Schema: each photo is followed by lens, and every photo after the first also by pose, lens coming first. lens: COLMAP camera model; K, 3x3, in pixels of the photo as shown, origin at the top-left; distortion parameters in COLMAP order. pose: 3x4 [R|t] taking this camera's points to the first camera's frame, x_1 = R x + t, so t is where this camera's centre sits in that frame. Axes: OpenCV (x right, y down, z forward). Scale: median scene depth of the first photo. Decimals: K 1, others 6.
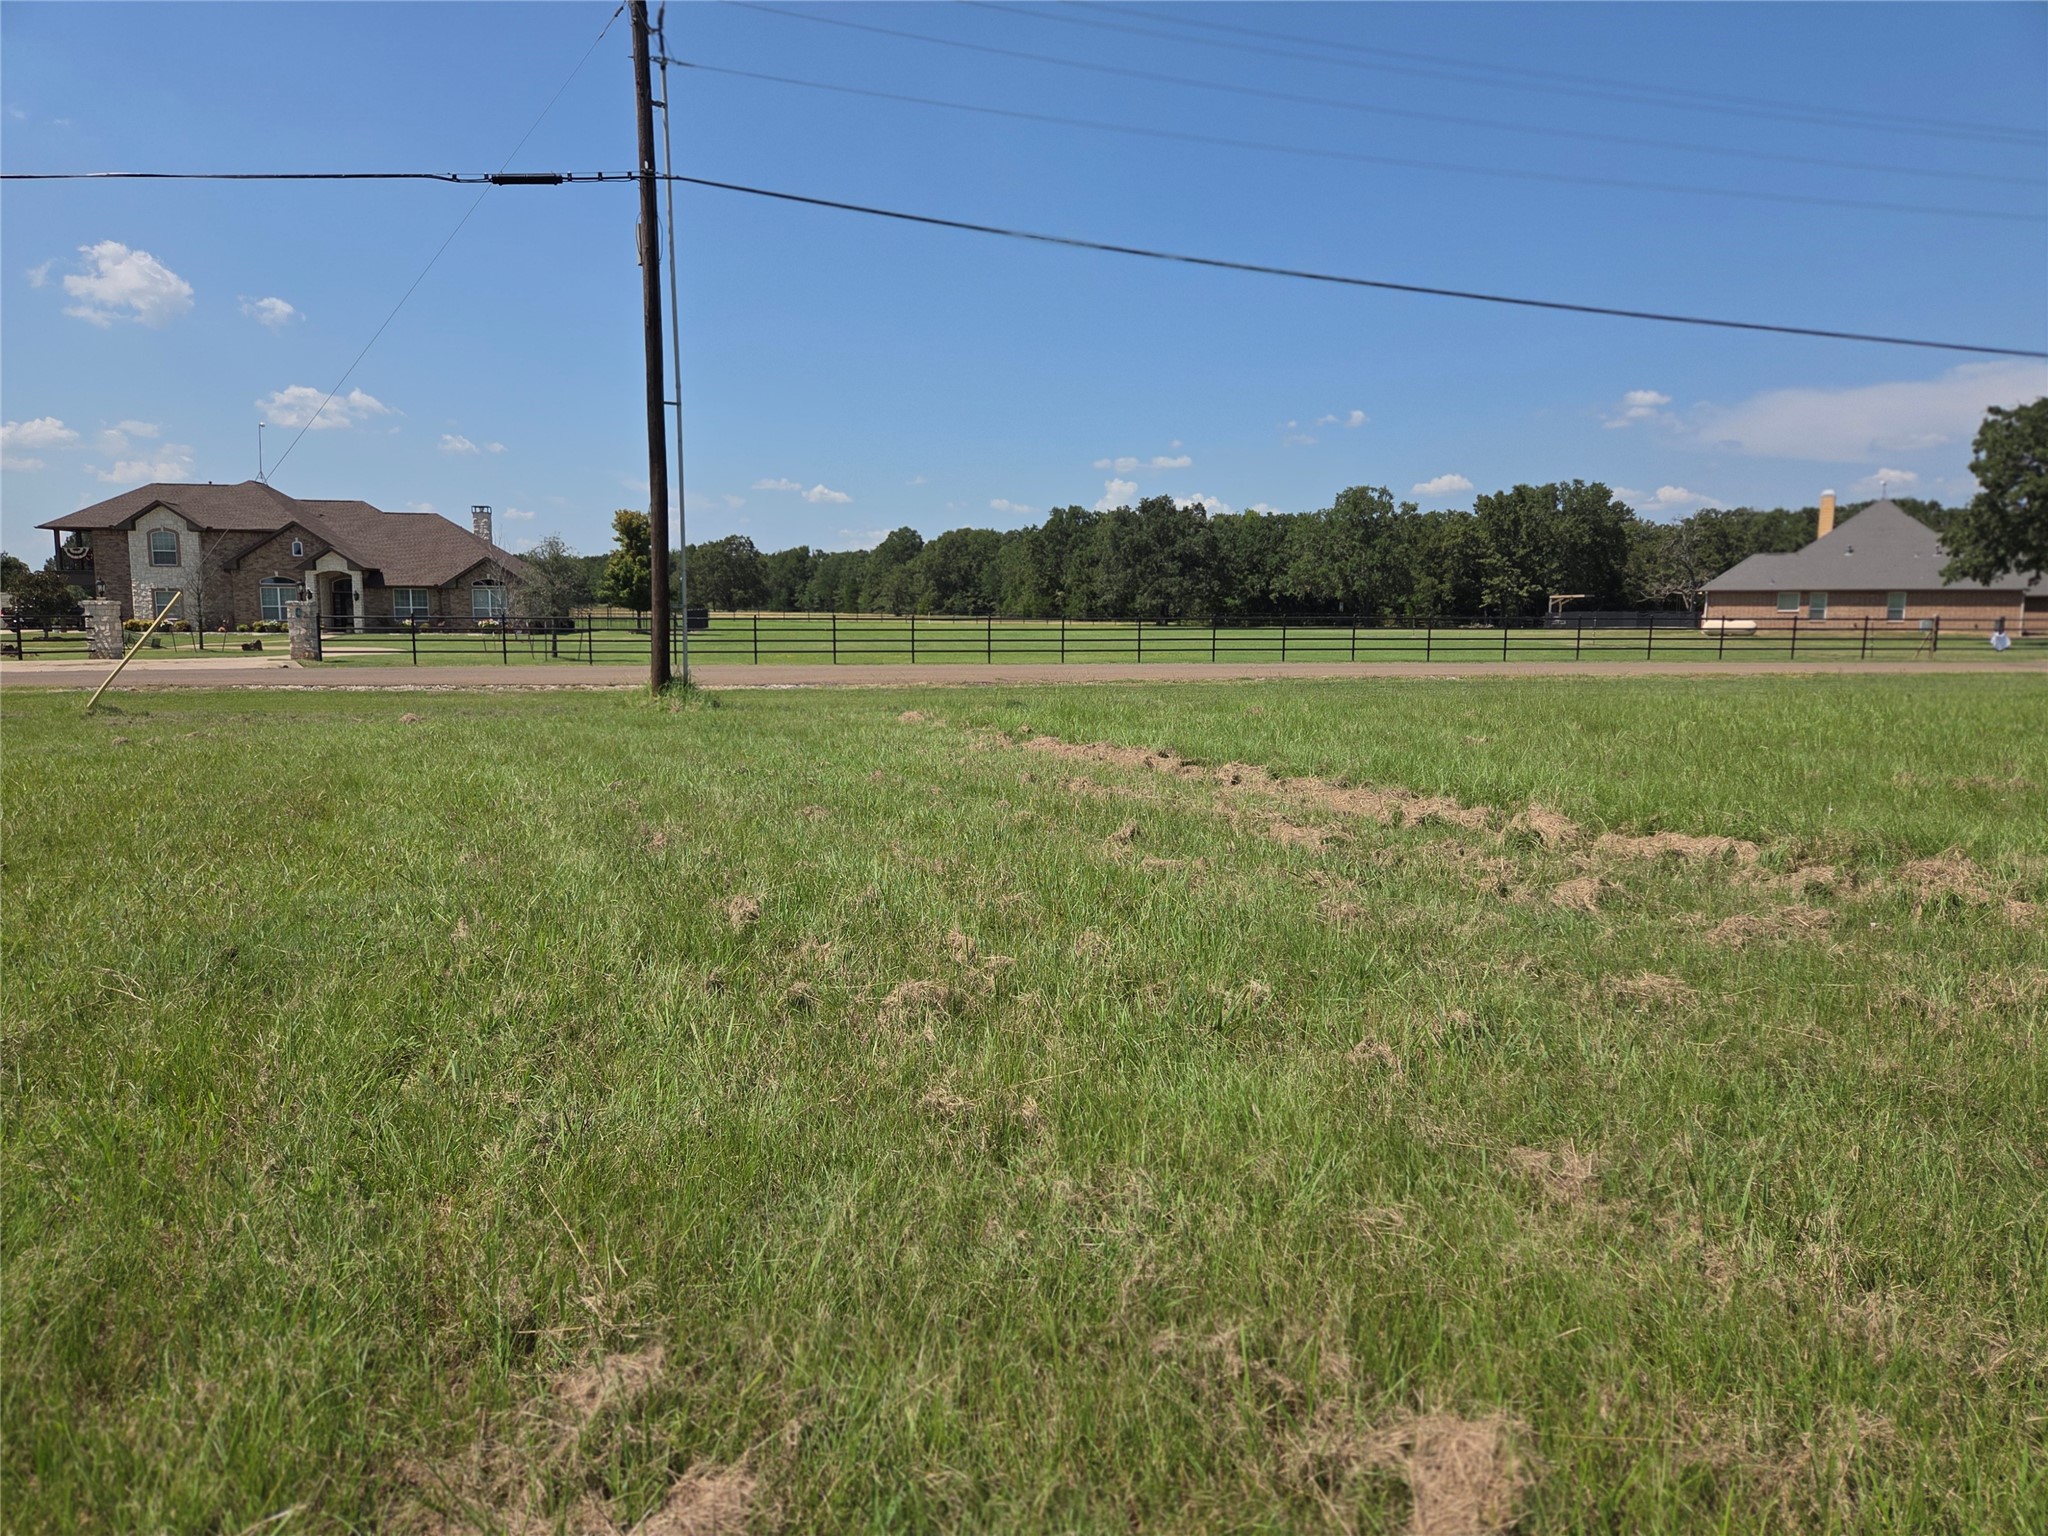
lens RADIAL K [[1358.2, 0, 1033.9], [0, 1358.2, 773.2], [0, 0, 1]] dist [0.084629, -0.067811]
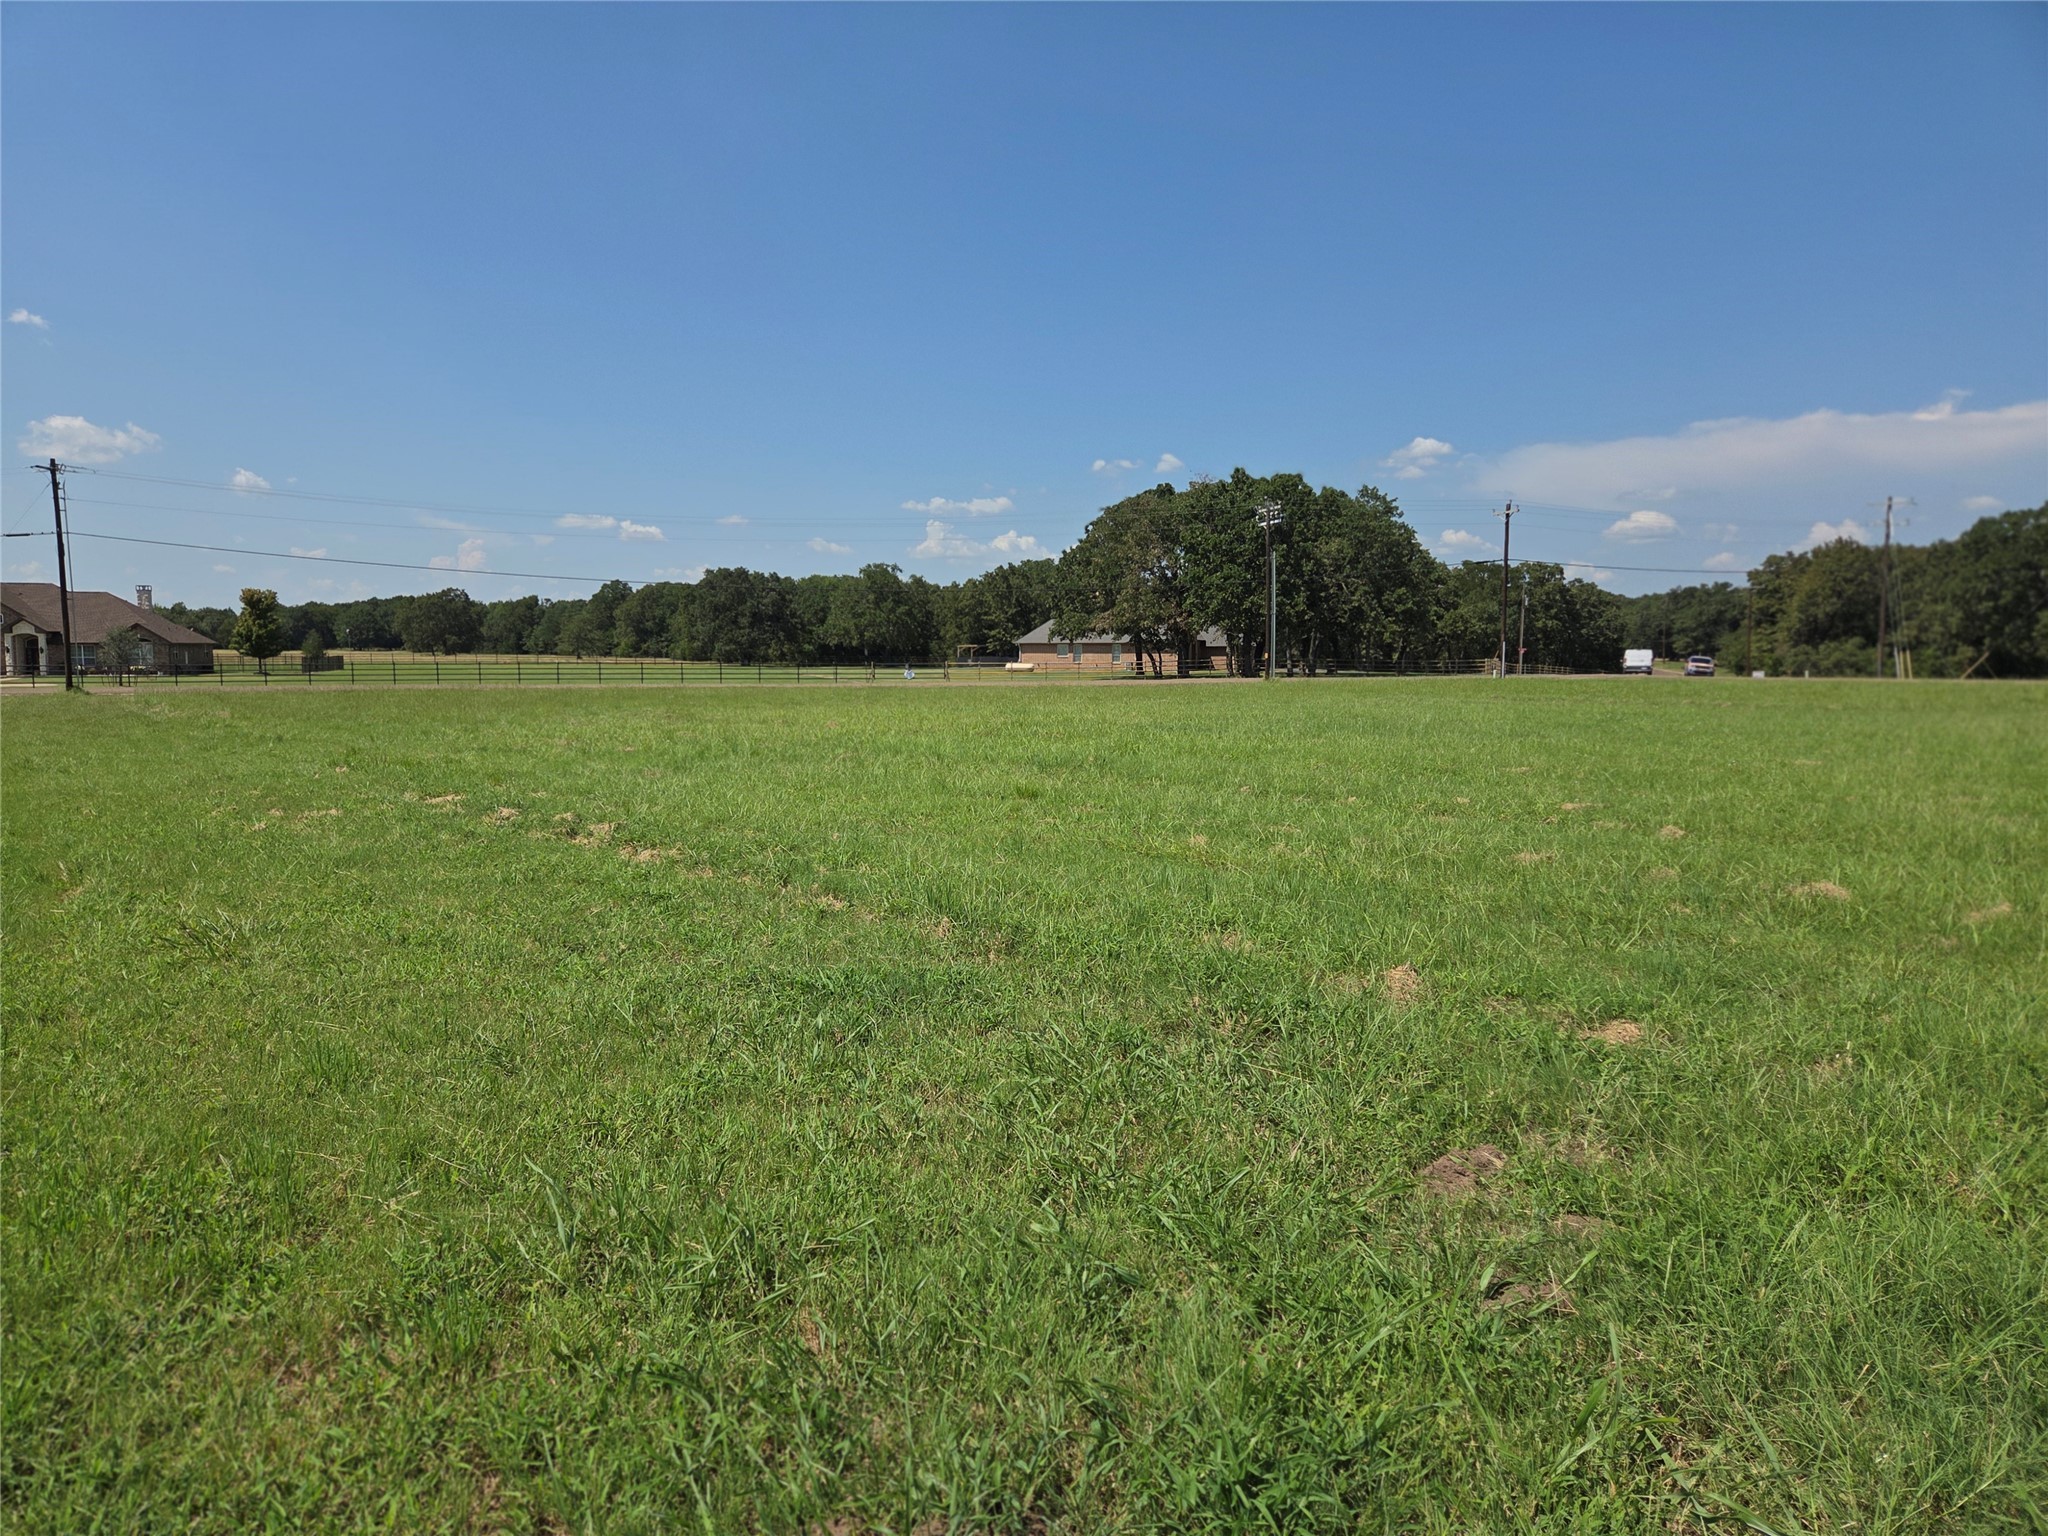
lens RADIAL K [[1358.2, 0, 1003.6], [0, 1358.2, 765.0], [0, 0, 1]] dist [0.084629, -0.067811]
pose [[0.994097, -0.015209, 0.107422, 0.214140], [0.018883, 0.999268, -0.033270, 0.036370], [-0.106837, 0.035103, 0.993657, -0.337075]]
